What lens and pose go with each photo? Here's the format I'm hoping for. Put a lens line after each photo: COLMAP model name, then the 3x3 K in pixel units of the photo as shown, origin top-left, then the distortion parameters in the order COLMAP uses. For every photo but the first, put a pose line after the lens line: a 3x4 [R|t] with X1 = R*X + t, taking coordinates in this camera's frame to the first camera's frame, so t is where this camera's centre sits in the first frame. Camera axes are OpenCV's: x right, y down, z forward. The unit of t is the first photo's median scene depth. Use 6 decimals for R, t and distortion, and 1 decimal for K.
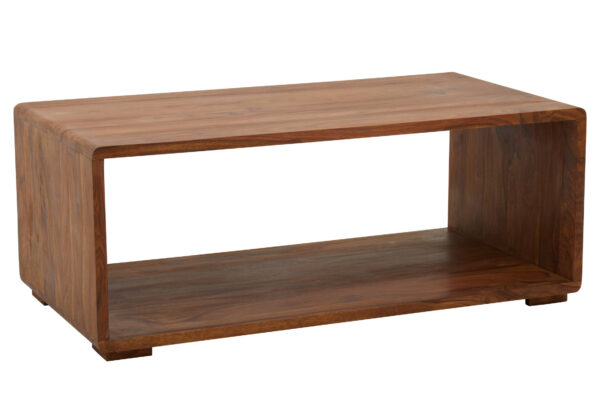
lens RADIAL K [[1931.8, 0, 300.0], [0, 1931.8, 200.0], [0, 0, 1]] dist [0.074324, 0.554239]
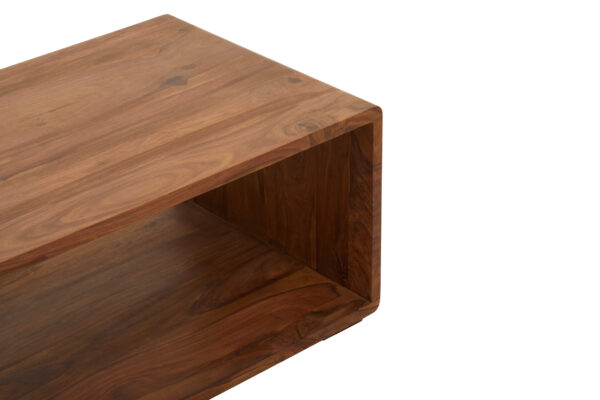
lens RADIAL K [[1507.8, 0, 300.0], [0, 1507.8, 200.0], [0, 0, 1]] dist [-0.026163, -0.341590]
pose [[0.950508, -0.161874, 0.265200, -0.049752], [0.080650, 0.952845, 0.292543, -0.188352], [-0.300050, -0.256676, 0.918742, 0.435982]]
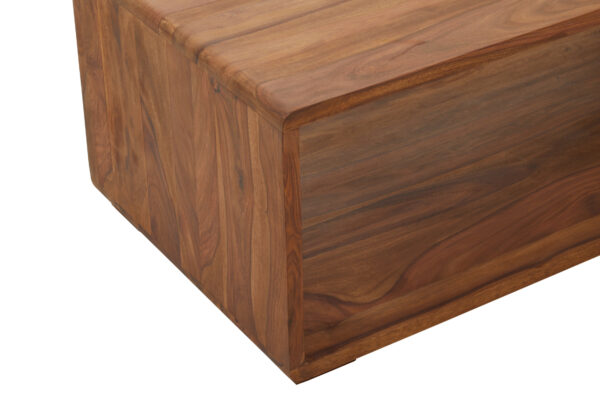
lens RADIAL K [[1775.8, 0, 300.0], [0, 1775.8, 200.0], [0, 0, 1]] dist [-0.044371, 0.285297]
pose [[0.987090, -0.098755, 0.126095, -0.155520], [0.048848, 0.935401, 0.350199, -0.177186], [-0.152533, -0.339519, 0.928149, 0.406833]]
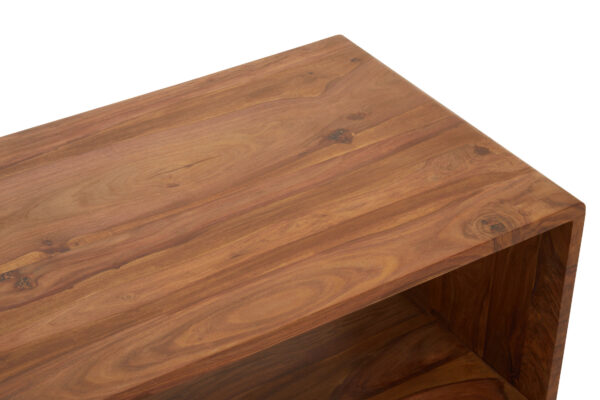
lens RADIAL K [[1385.3, 0, 300.0], [0, 1385.3, 200.0], [0, 0, 1]] dist [0.005808, -0.124165]
pose [[0.986589, -0.083833, 0.140048, -0.007858], [0.024514, 0.924395, 0.380648, -0.219253], [-0.161371, -0.372111, 0.914053, 0.591986]]
